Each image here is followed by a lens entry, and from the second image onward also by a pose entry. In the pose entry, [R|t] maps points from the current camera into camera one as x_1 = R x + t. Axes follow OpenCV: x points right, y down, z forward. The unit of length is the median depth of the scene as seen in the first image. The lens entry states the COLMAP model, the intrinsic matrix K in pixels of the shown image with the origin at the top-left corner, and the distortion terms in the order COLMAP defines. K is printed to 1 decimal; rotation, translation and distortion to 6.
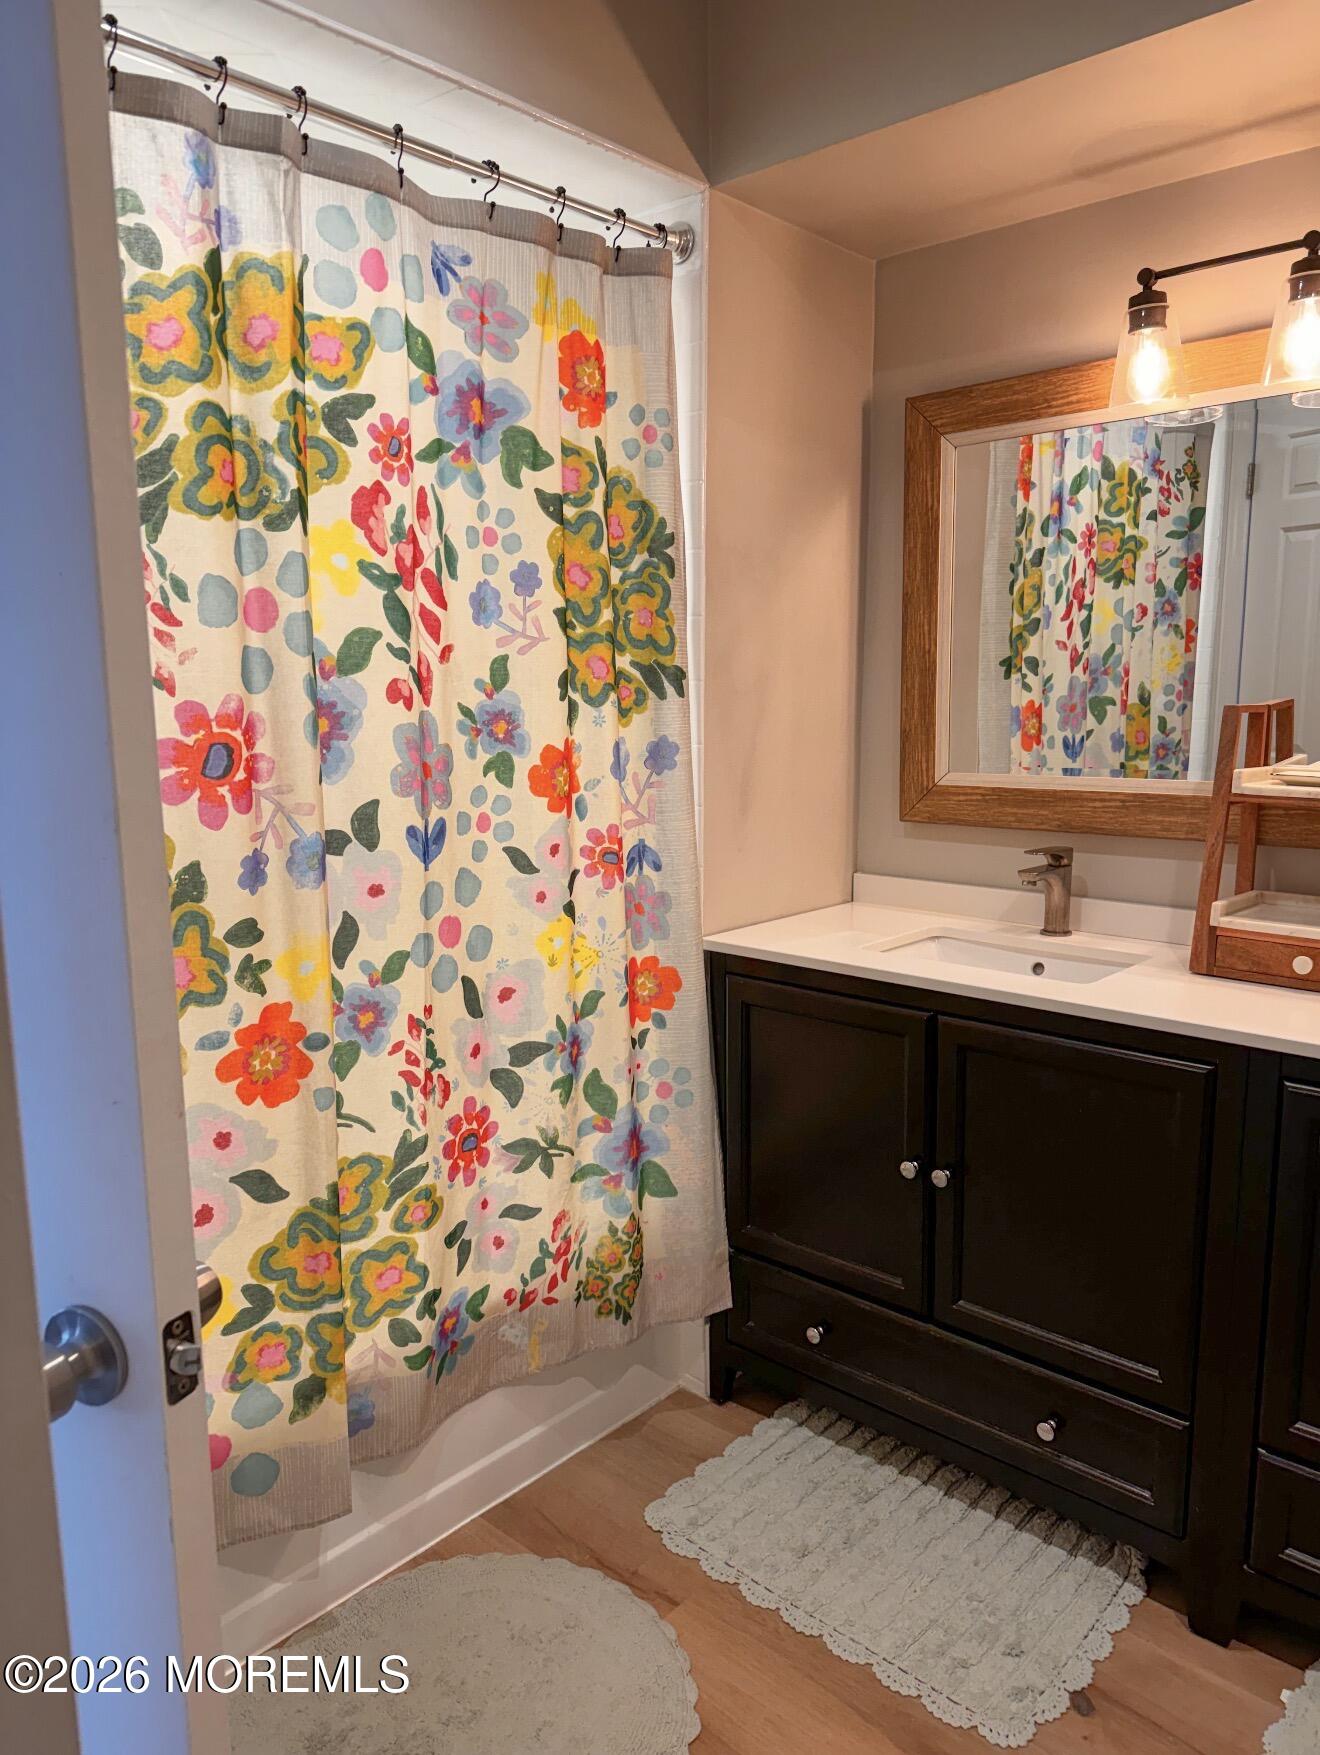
lens RADIAL K [[1234.5, 0, 667.7], [0, 1234.5, 883.8], [0, 0, 1]] dist [0.065862, -0.106227]
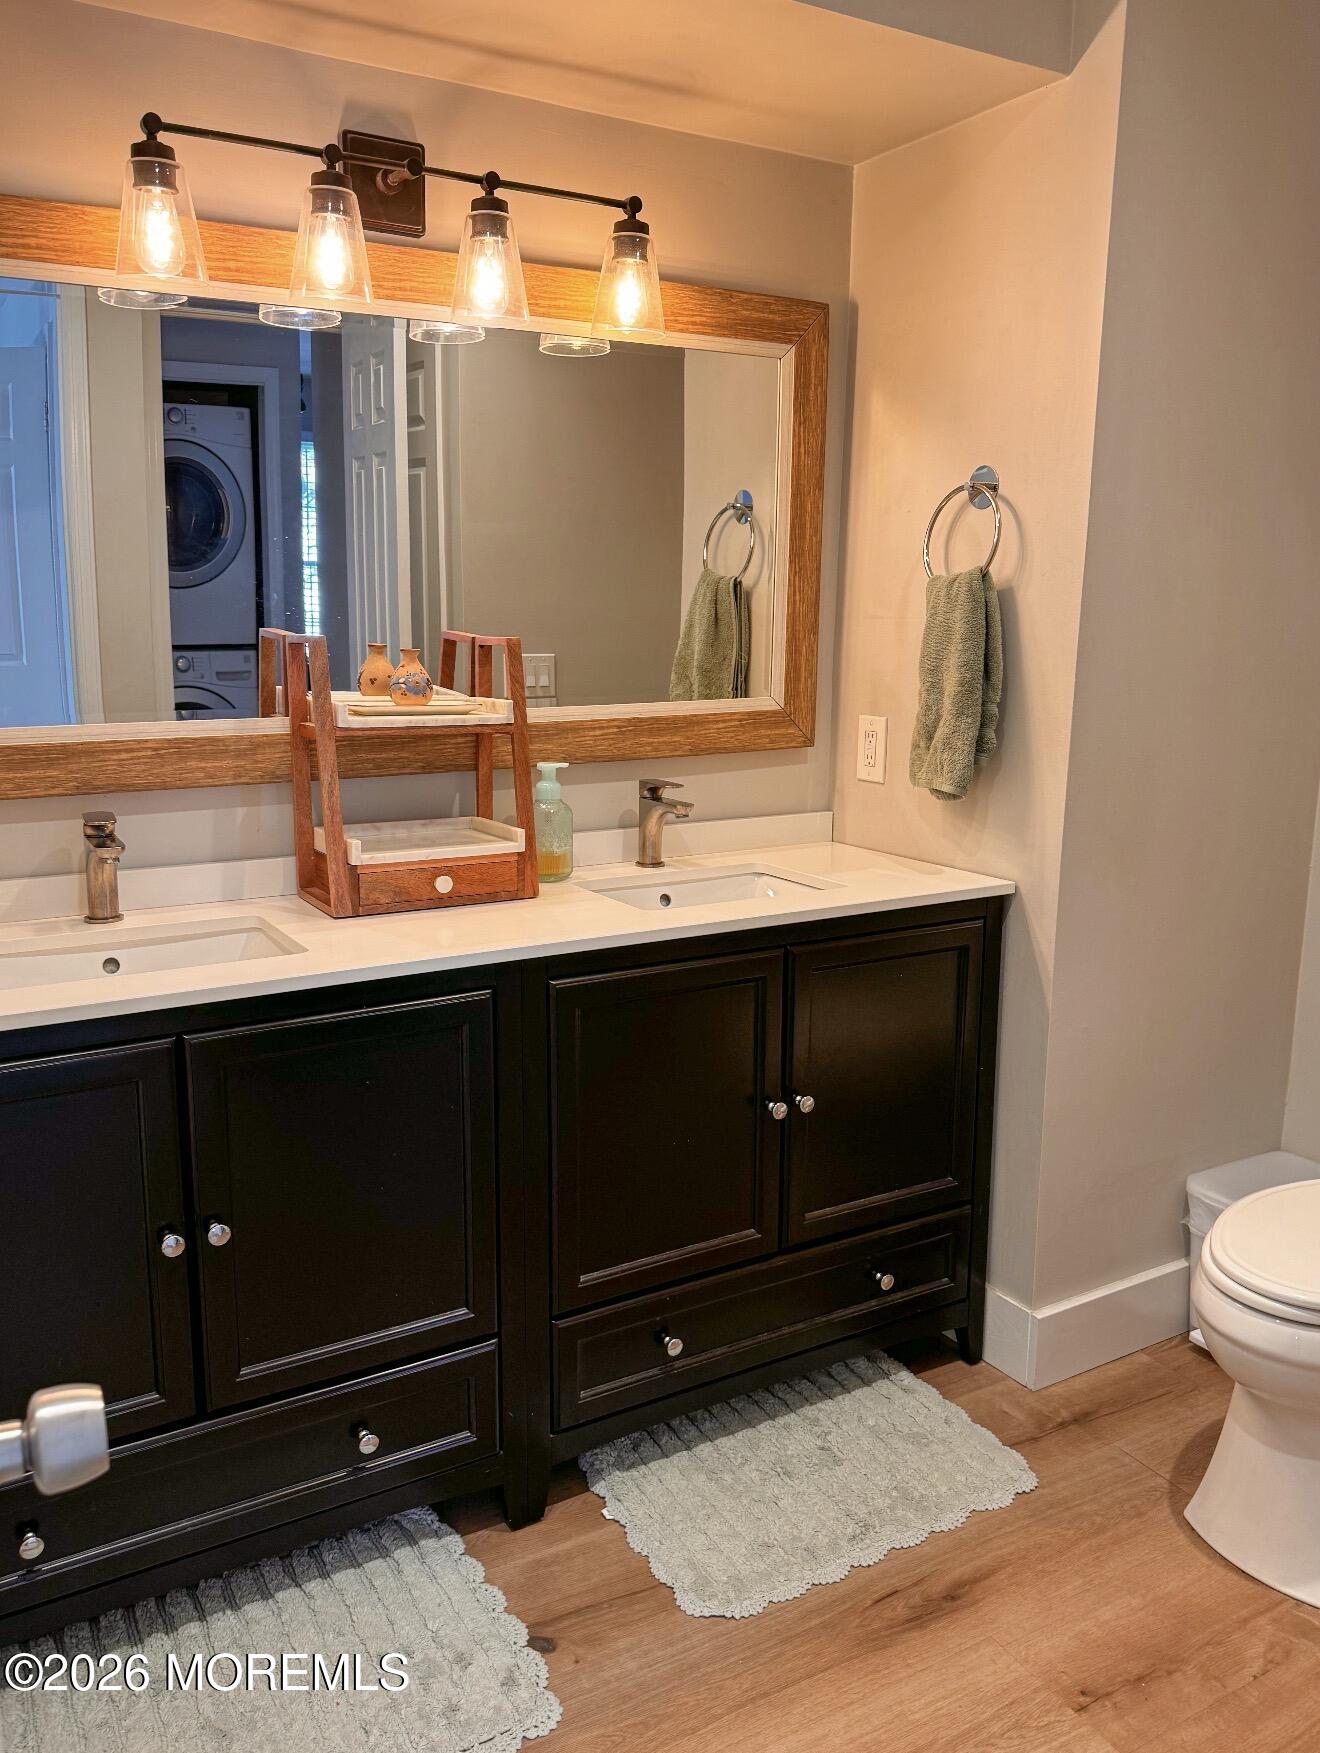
lens RADIAL K [[1364.4, 0, 659.2], [0, 1364.4, 886.1], [0, 0, 1]] dist [0.011084, -0.000820]
pose [[0.295545, -0.174514, 0.939254, -0.480582], [0.141478, 0.980328, 0.137628, -0.061432], [-0.944795, 0.092209, 0.314420, 0.436878]]
